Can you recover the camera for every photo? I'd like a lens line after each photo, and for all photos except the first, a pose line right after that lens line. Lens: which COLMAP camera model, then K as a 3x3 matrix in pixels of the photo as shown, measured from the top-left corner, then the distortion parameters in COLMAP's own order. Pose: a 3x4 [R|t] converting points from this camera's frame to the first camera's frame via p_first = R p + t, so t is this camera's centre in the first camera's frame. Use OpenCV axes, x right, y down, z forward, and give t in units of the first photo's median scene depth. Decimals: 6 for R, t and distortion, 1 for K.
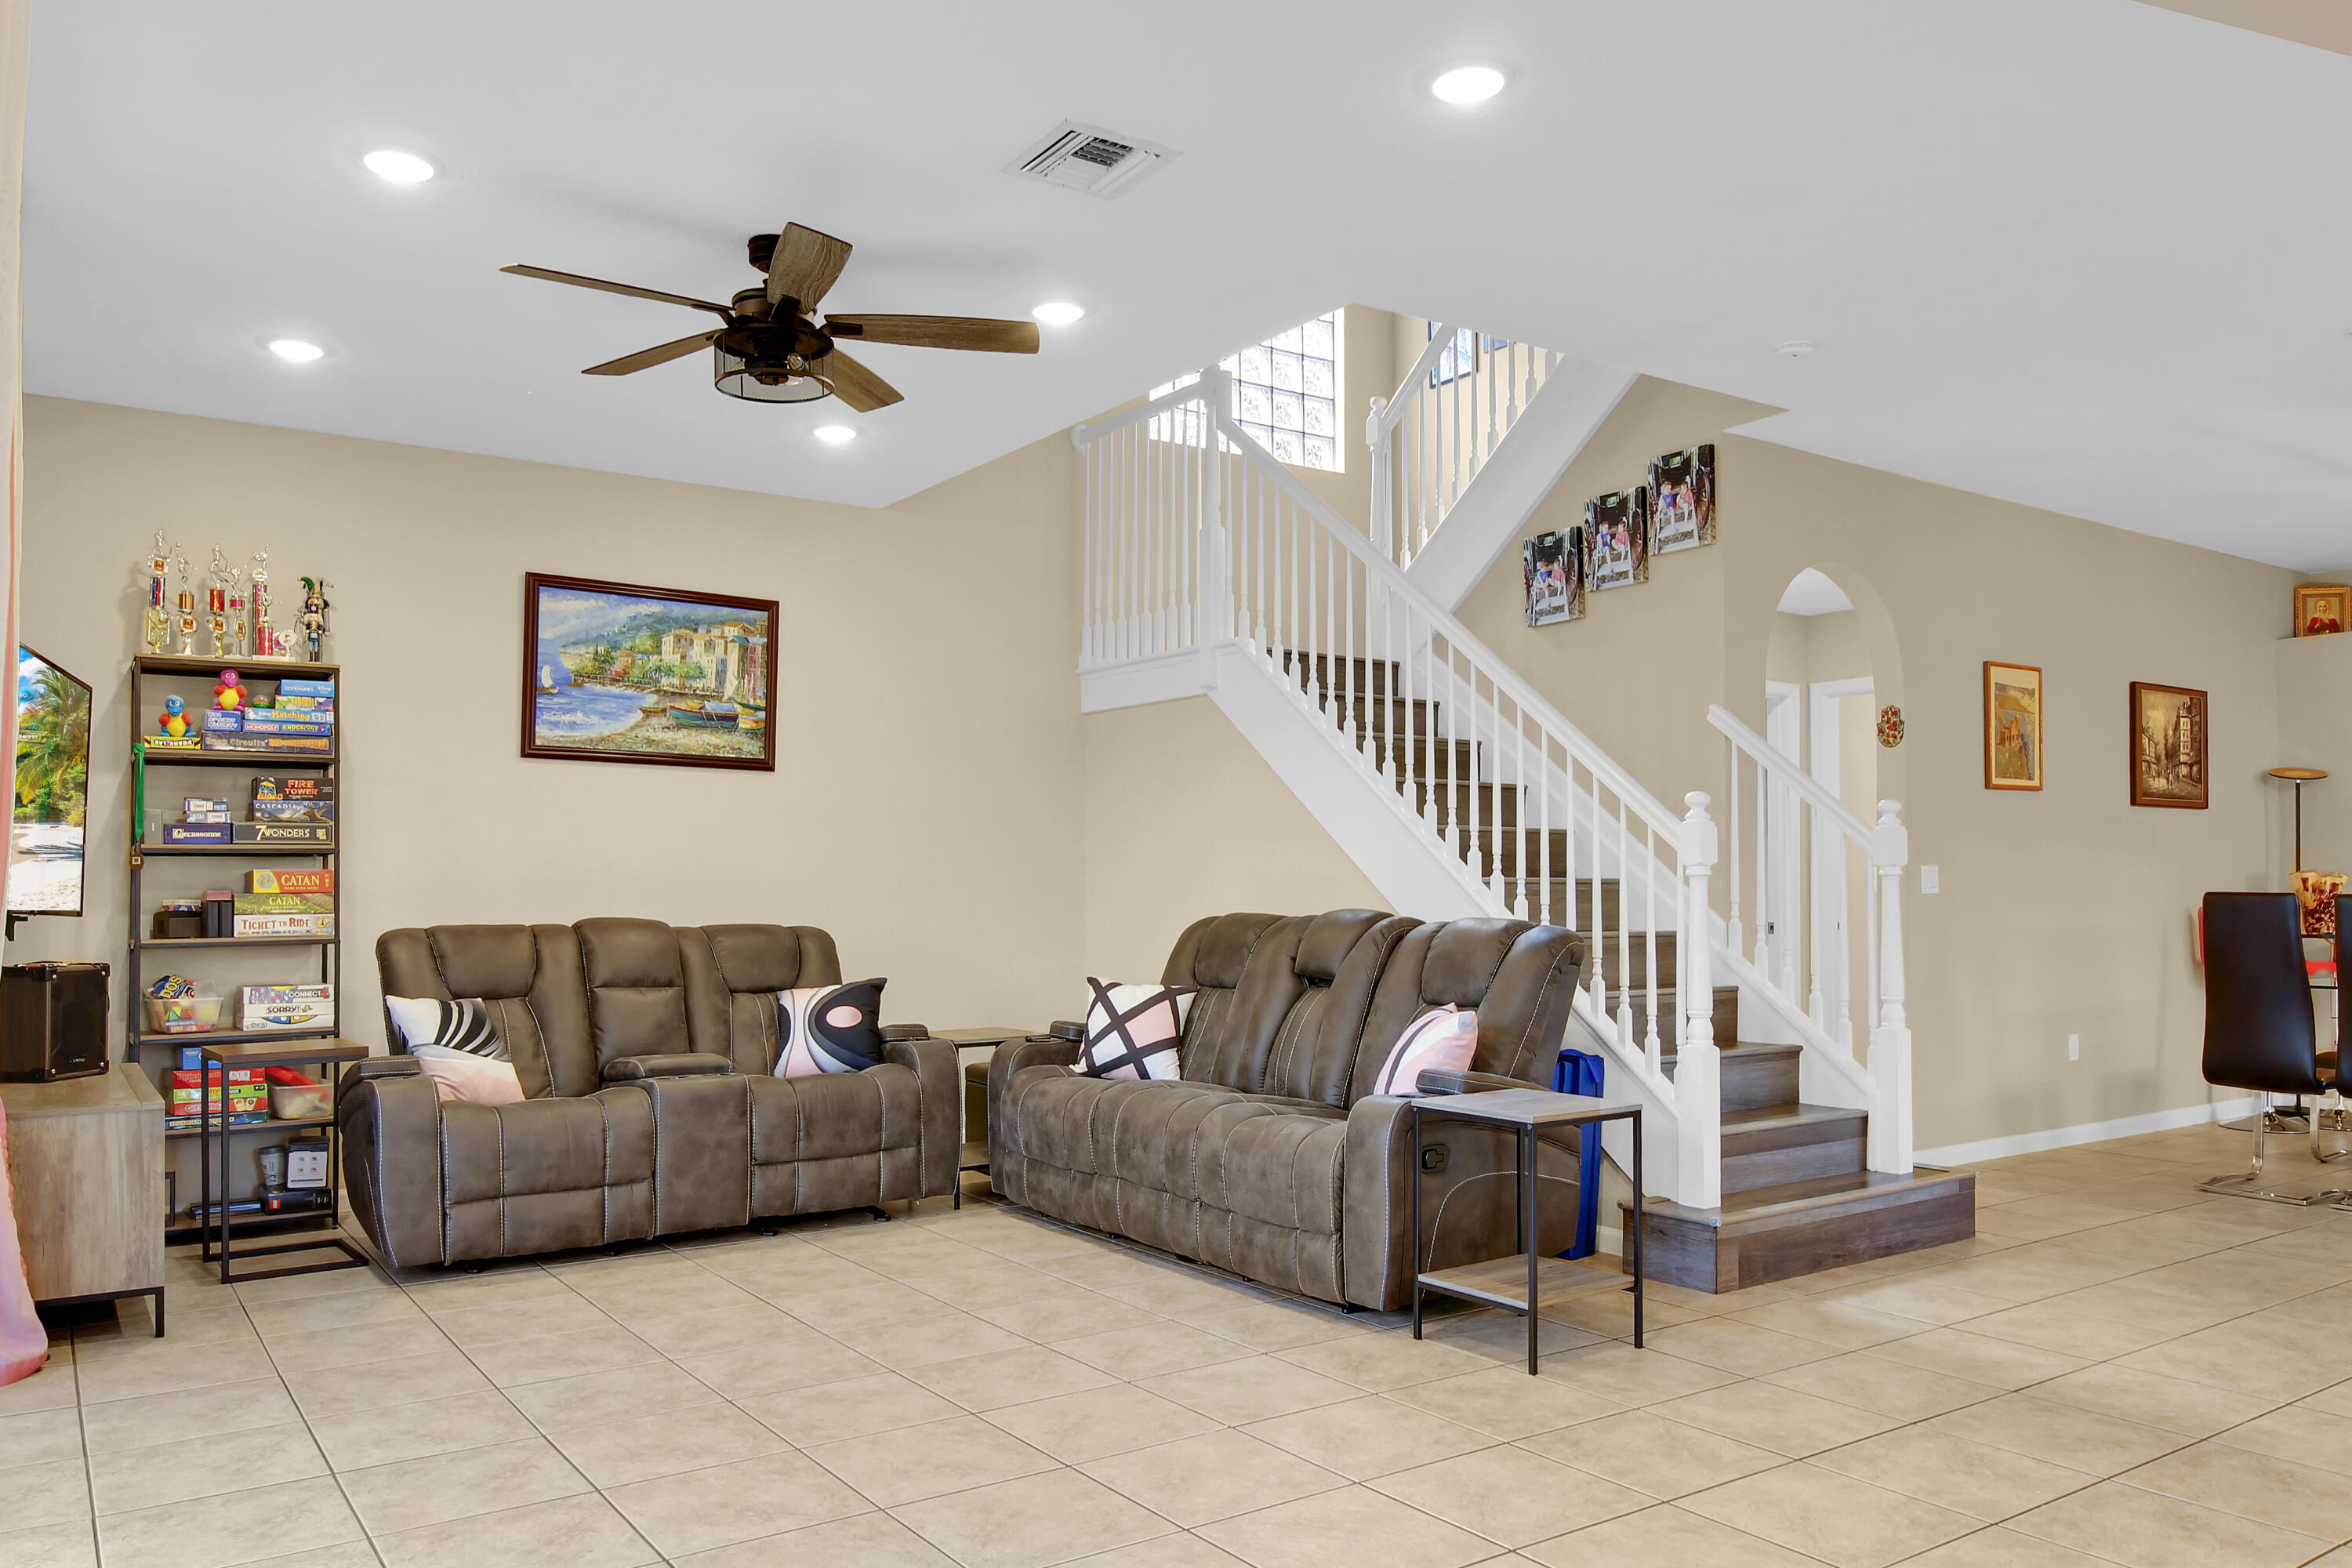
lens RADIAL K [[1674.8, 0, 1172.3], [0, 1674.8, 883.5], [0, 0, 1]] dist [-0.010328, 0.000064]
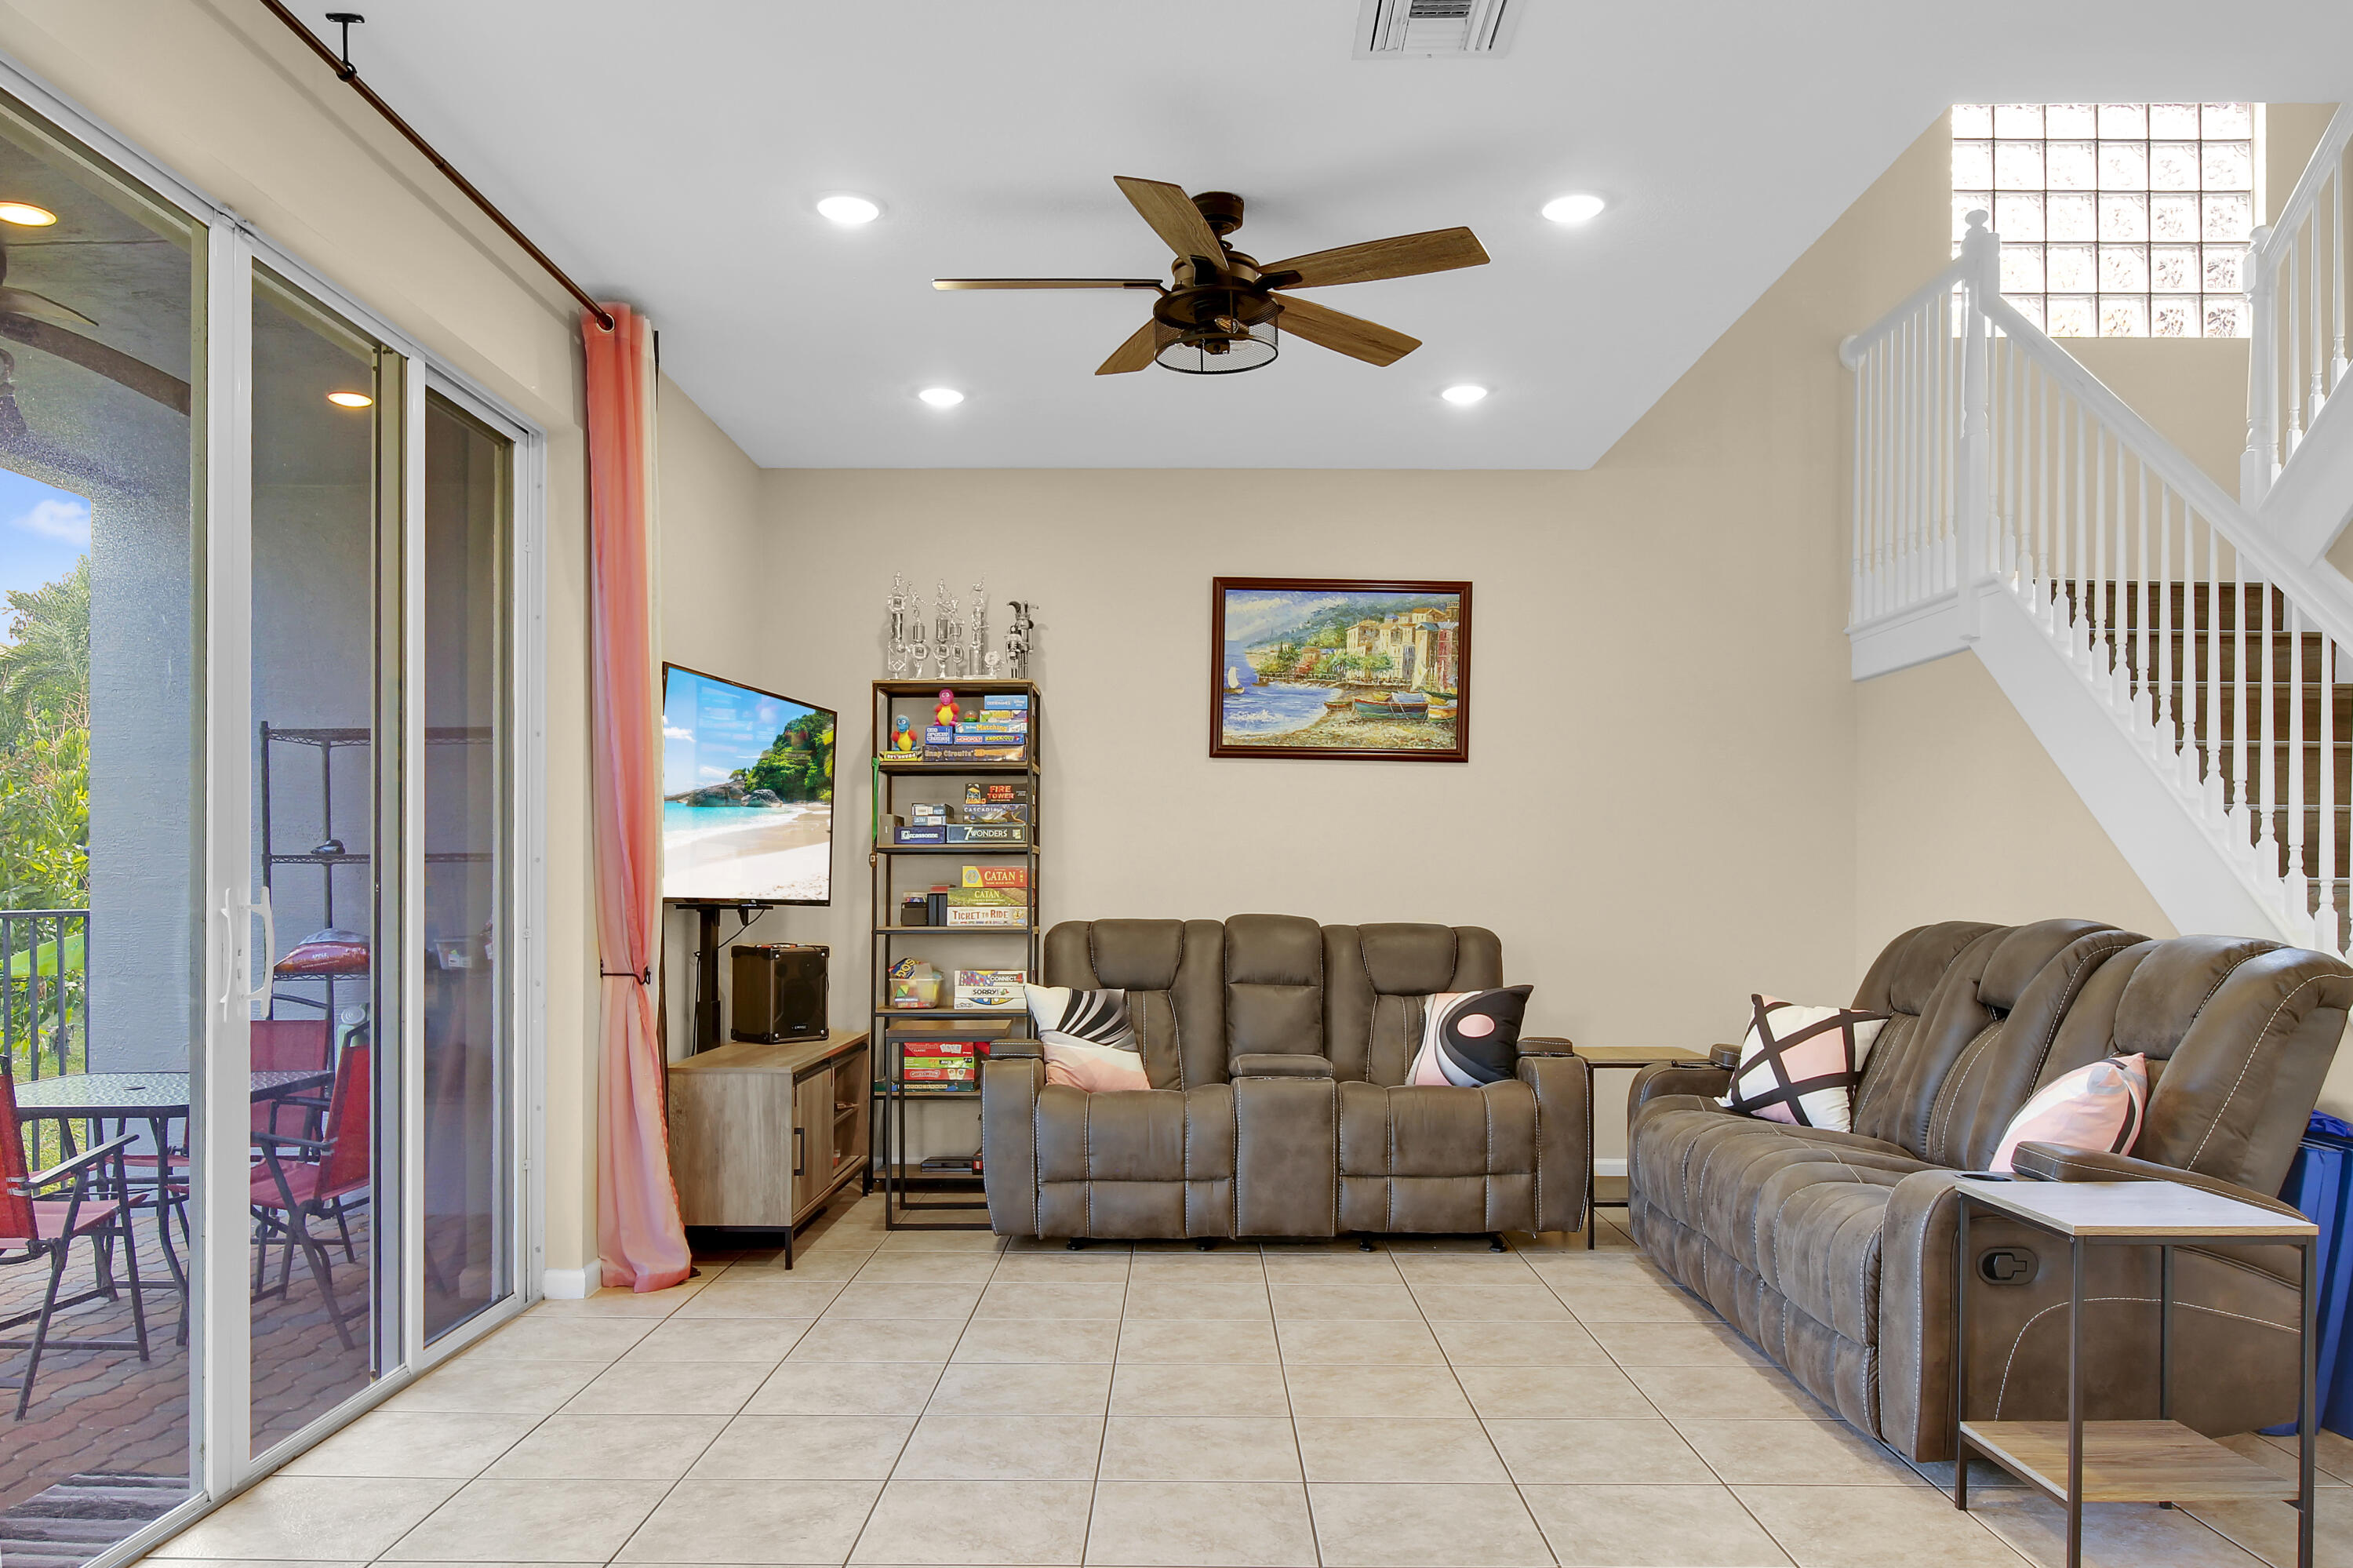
lens RADIAL K [[1690.8, 0, 1172.1], [0, 1690.8, 893.6], [0, 0, 1]] dist [-0.003183, -0.002527]
pose [[0.814305, 0.009477, -0.580359, 0.214729], [-0.004886, 0.999943, 0.009474, -0.001381], [0.580416, -0.004879, 0.814305, 0.147724]]
